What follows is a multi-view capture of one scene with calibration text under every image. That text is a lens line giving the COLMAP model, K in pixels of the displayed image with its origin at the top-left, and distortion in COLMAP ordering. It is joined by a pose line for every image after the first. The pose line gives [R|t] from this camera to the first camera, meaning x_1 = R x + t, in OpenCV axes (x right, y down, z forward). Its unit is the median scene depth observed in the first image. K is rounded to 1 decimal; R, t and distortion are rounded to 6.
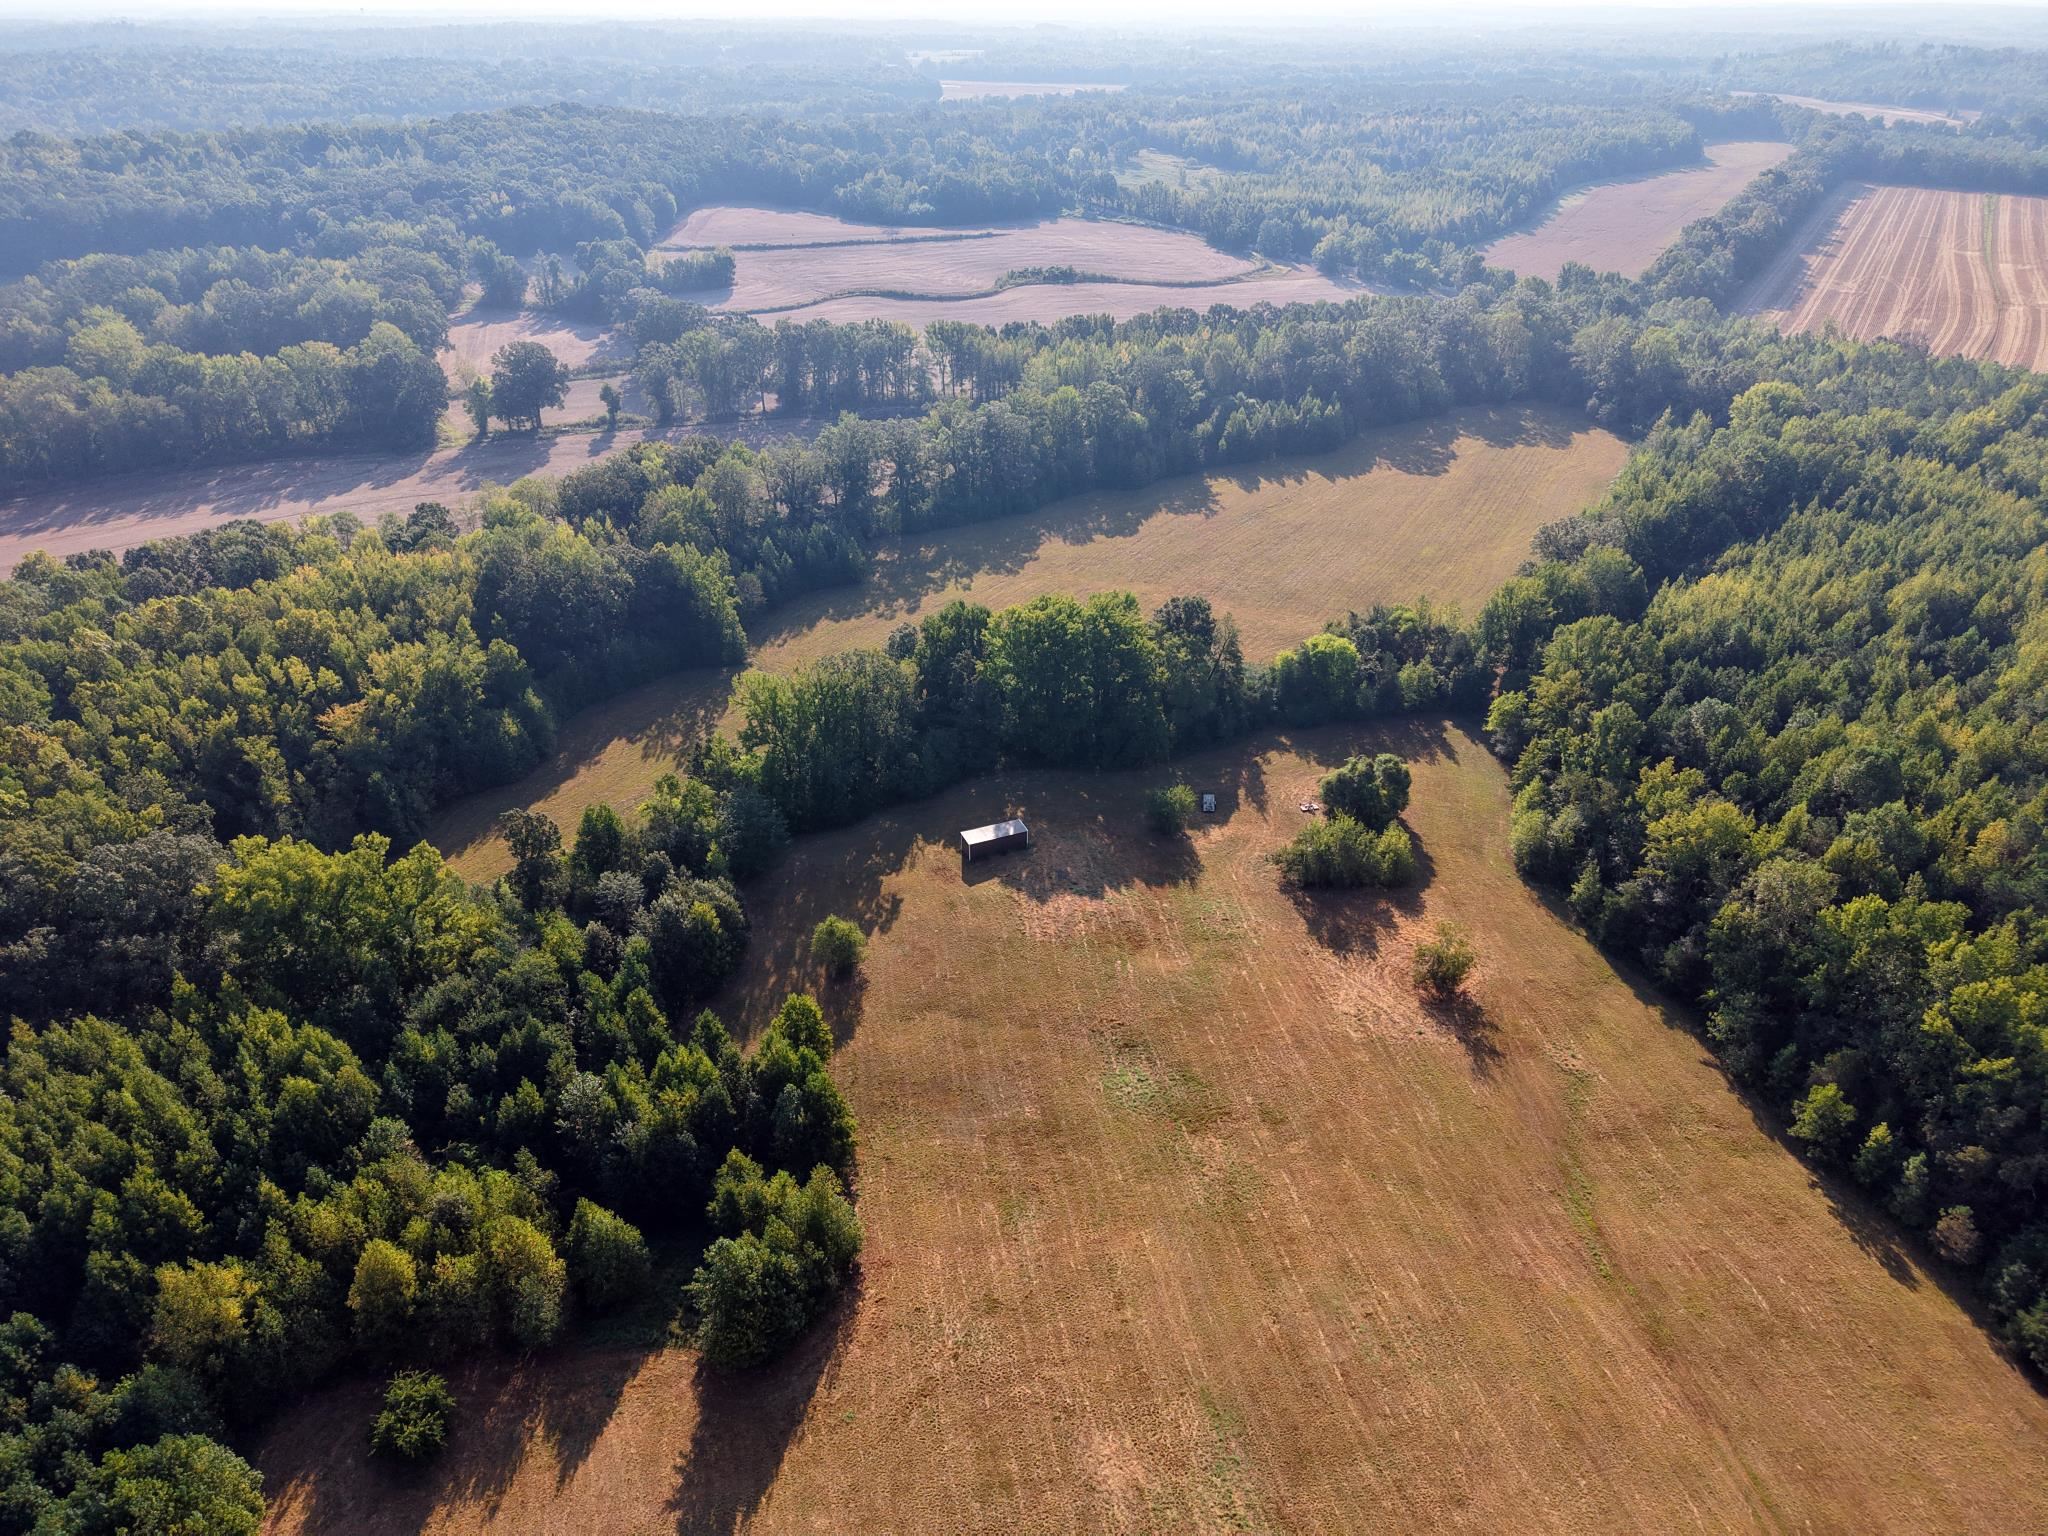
lens RADIAL K [[1376.9, 0, 1024.0], [0, 1376.9, 768.0], [0, 0, 1]] dist [0.031272, -0.027053]
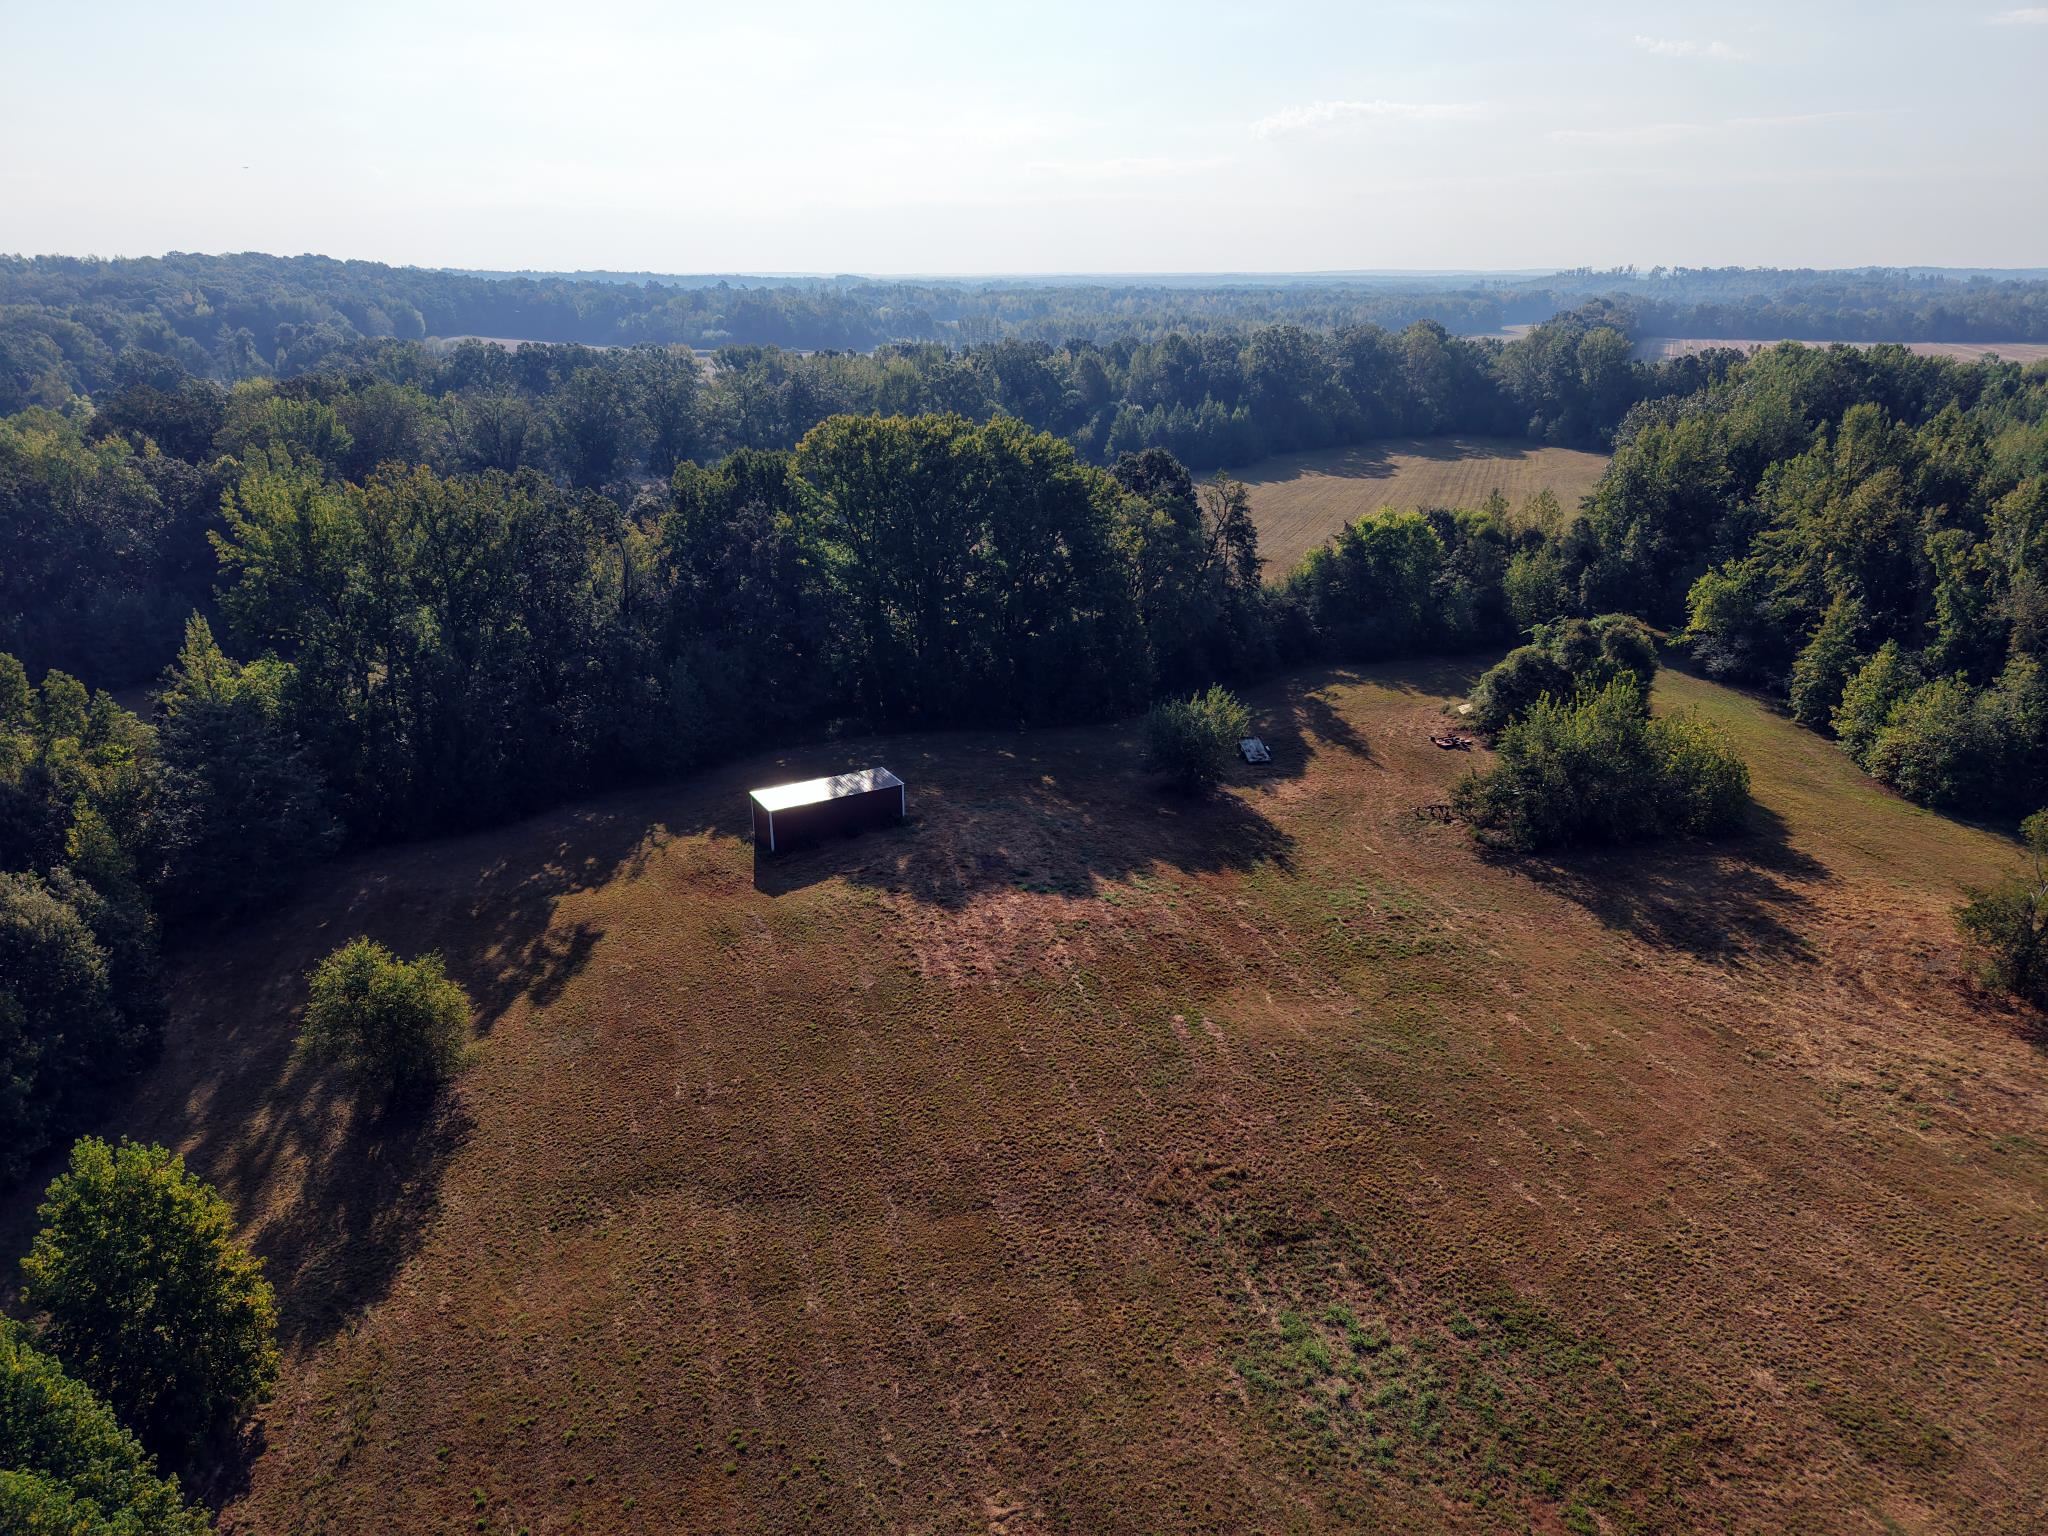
lens RADIAL K [[1376.9, 0, 1024.0], [0, 1376.9, 768.0], [0, 0, 1]] dist [0.011016, -0.008046]
pose [[0.990718, -0.047969, 0.127188, -0.010874], [0.069177, 0.983361, -0.167973, 0.088259], [-0.117014, 0.175212, 0.977552, 0.414452]]
